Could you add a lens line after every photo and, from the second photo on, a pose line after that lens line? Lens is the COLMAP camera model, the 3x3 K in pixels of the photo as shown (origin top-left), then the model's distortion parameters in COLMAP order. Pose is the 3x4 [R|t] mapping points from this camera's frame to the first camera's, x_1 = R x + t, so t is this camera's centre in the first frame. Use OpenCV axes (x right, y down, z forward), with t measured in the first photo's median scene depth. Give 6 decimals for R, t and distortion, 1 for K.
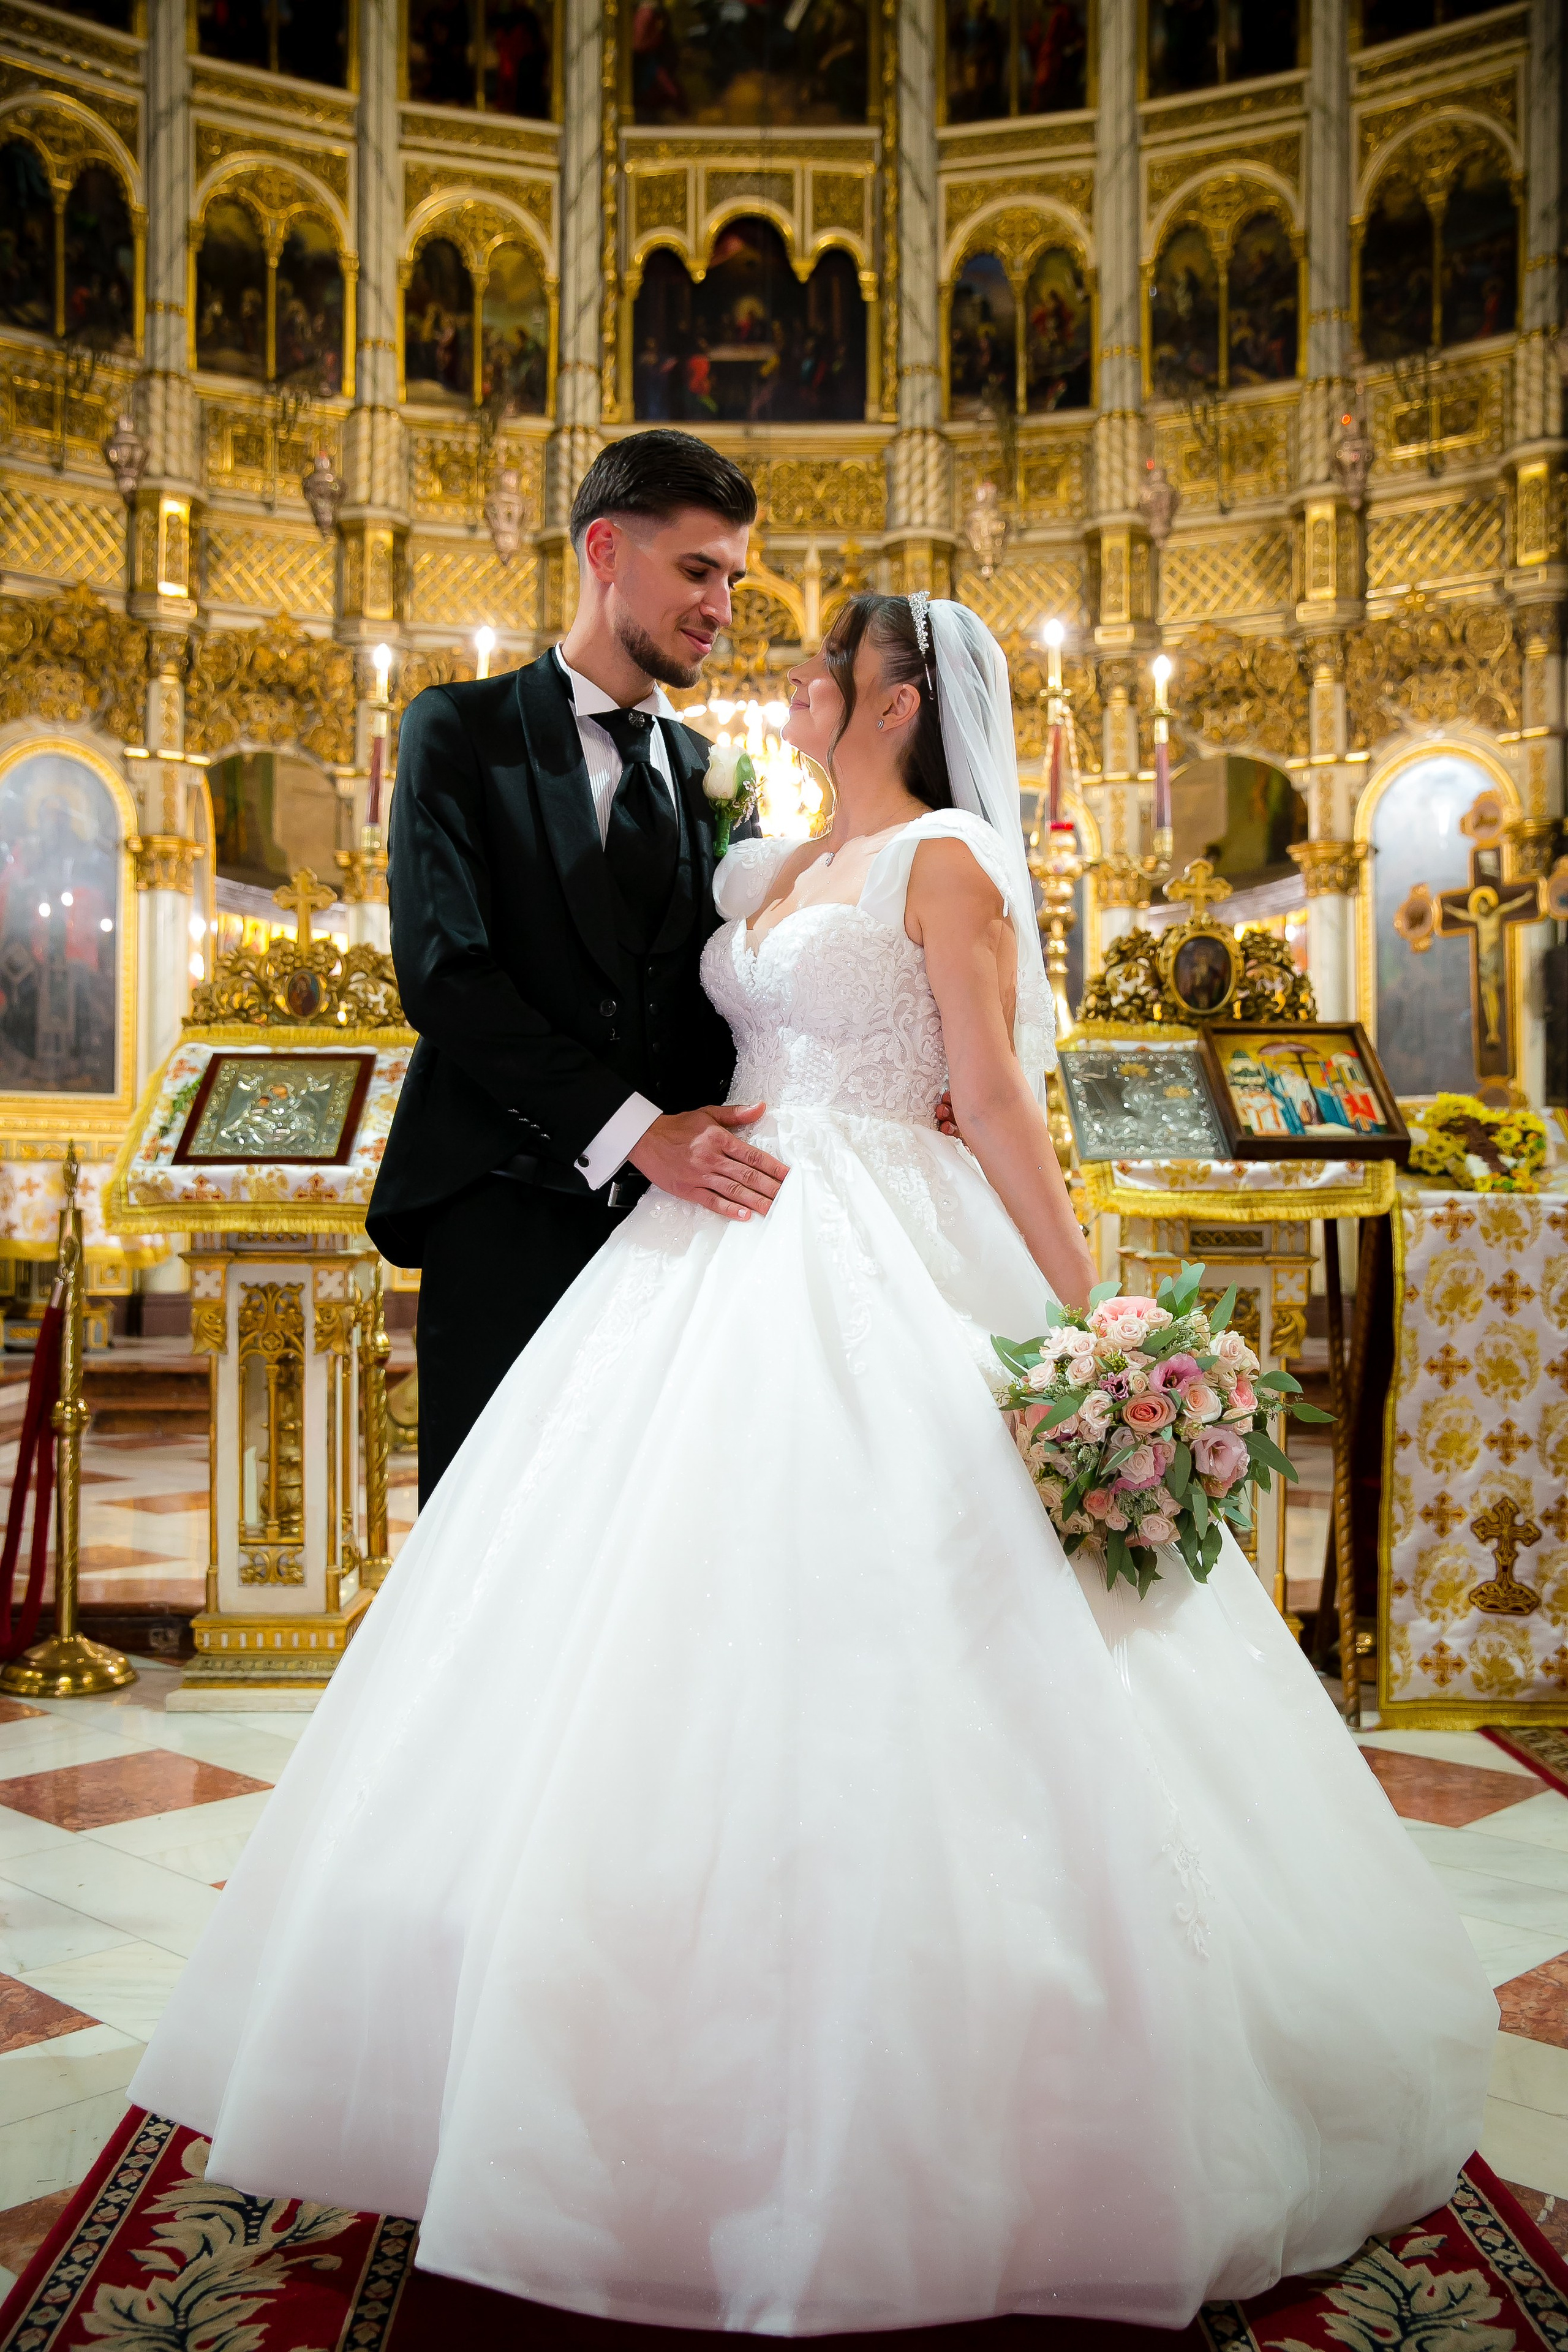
lens RADIAL K [[2448.9, 0, 774.7], [0, 2448.9, 1146.2], [0, 0, 1]] dist [0.057865, 0.000000]
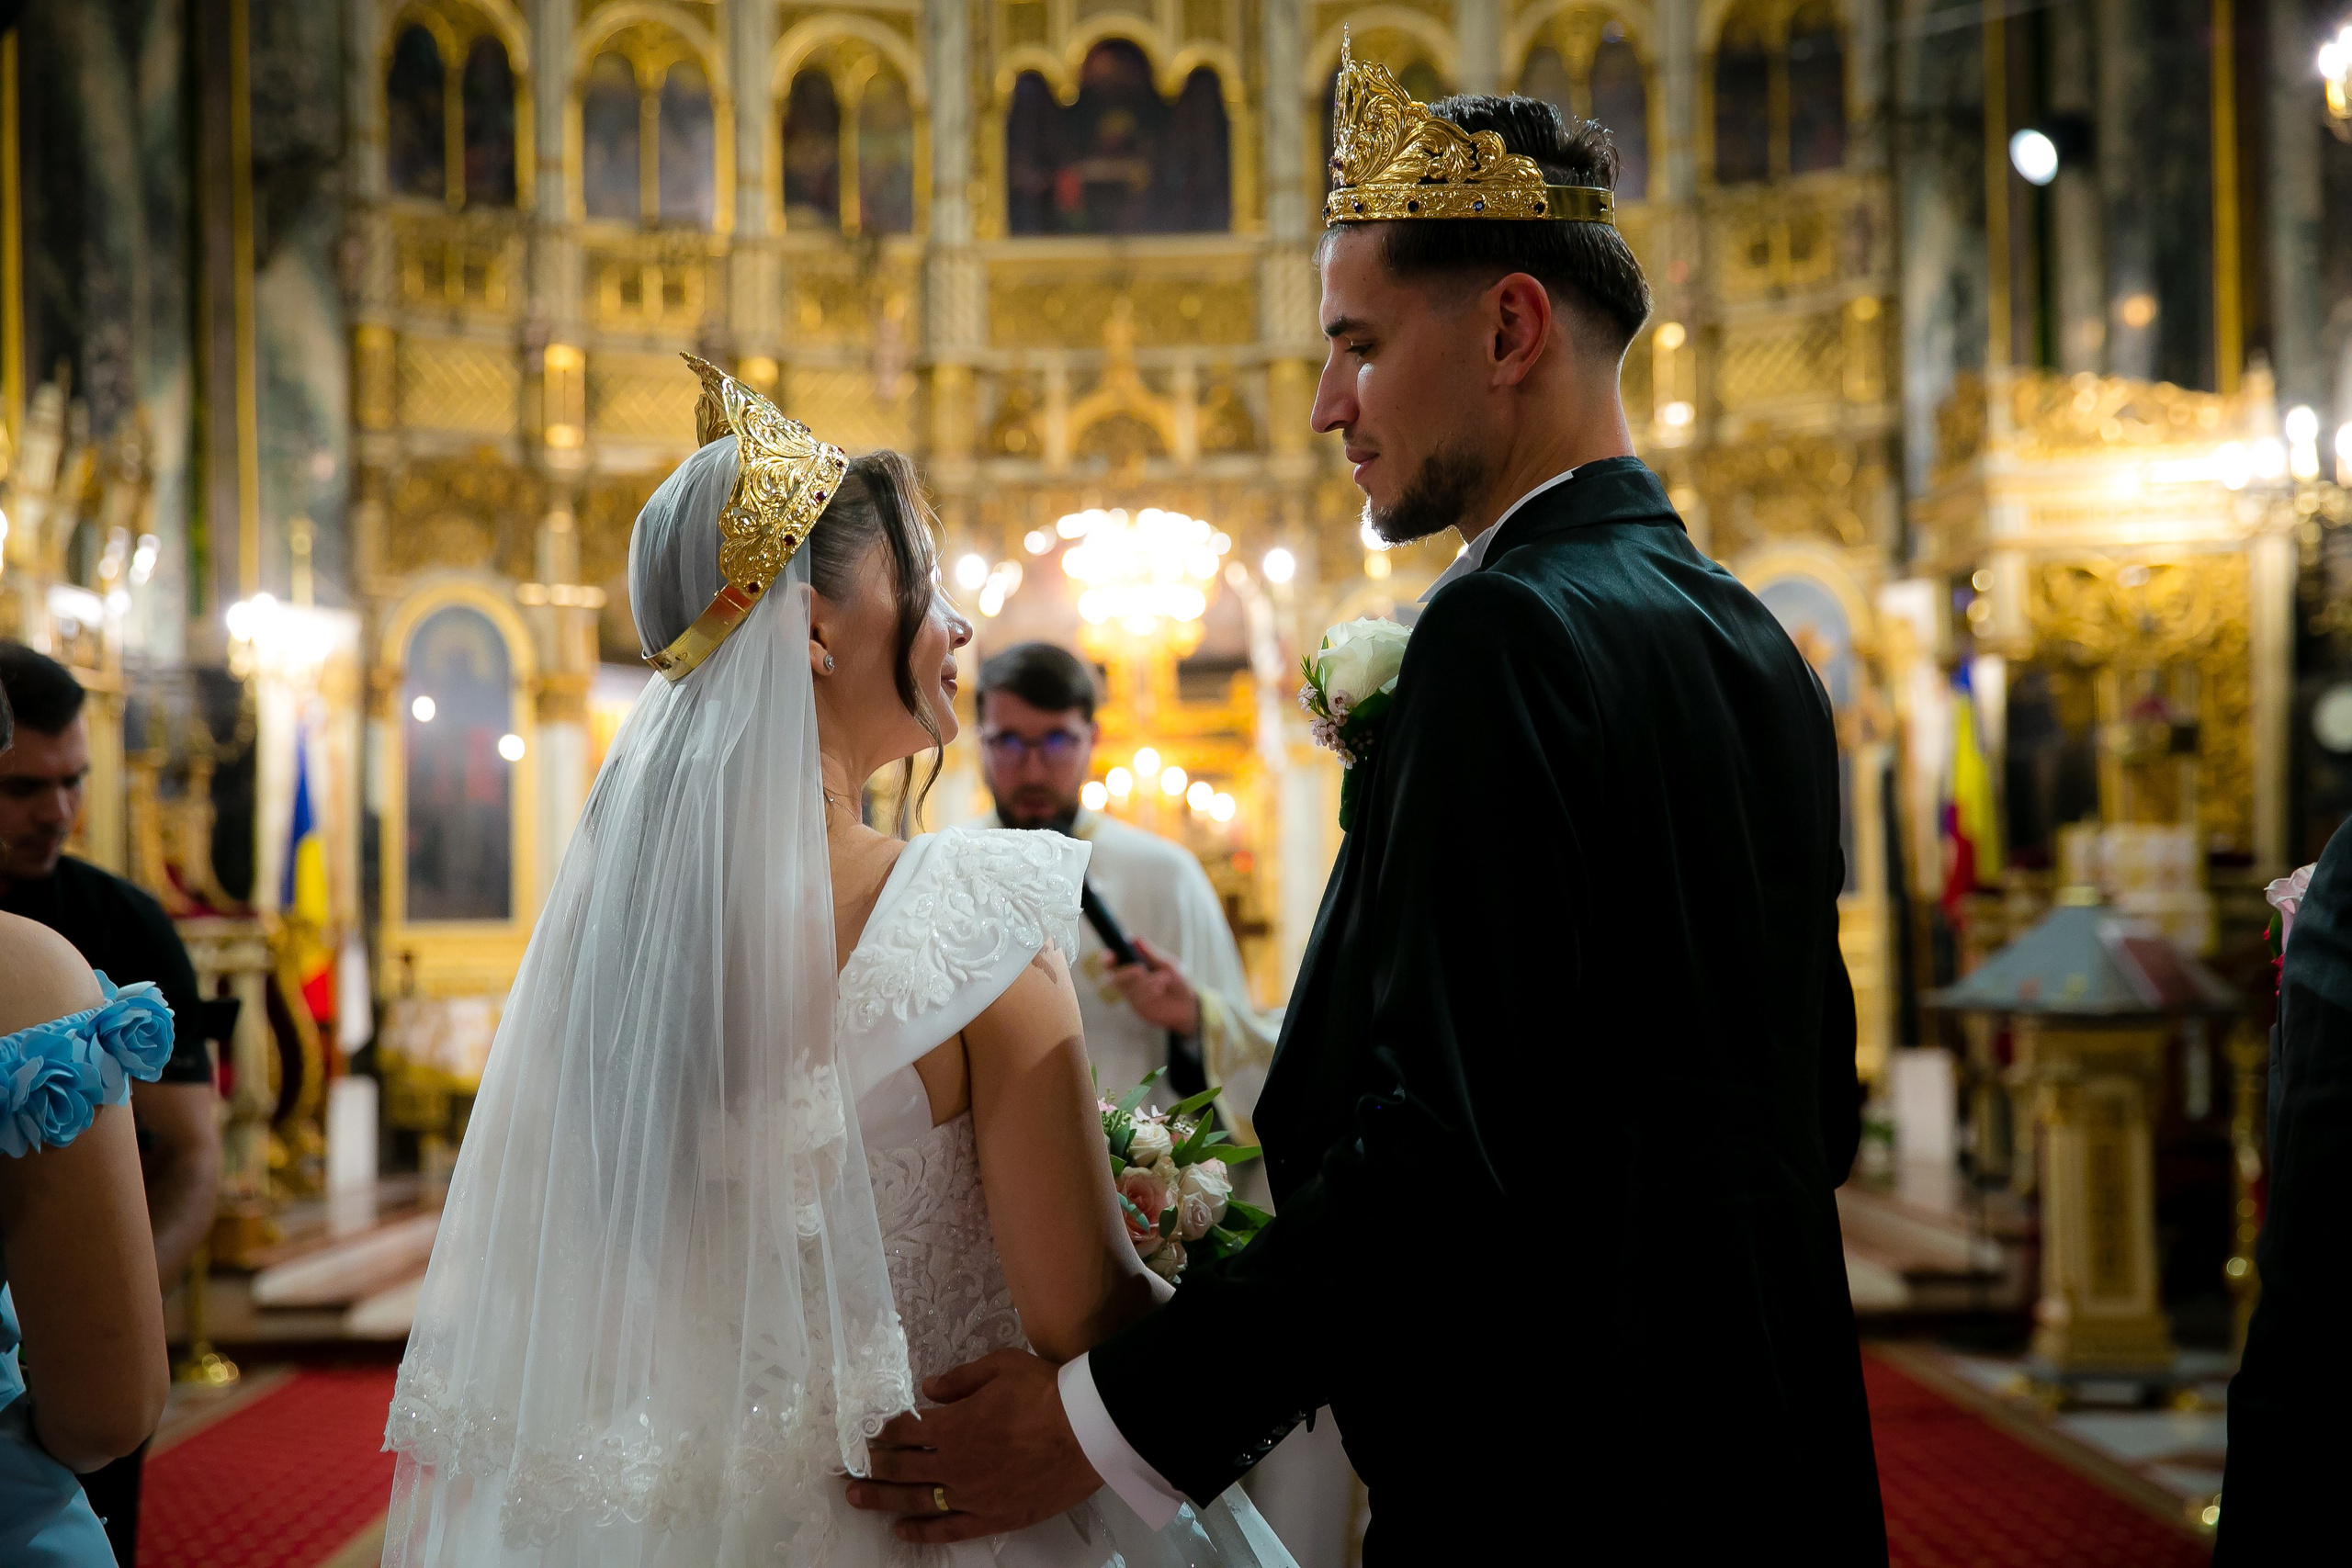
lens RADIAL K [[4067.2, 0, 1162.6], [0, 4067.2, 787.9], [0, 0, 1]] dist [0.237358, 0.000000]
pose [[0.999542, -0.021122, -0.021694, 0.041264], [0.020849, 0.999701, -0.012744, -0.050635], [0.021957, 0.012286, 0.999683, -0.714210]]
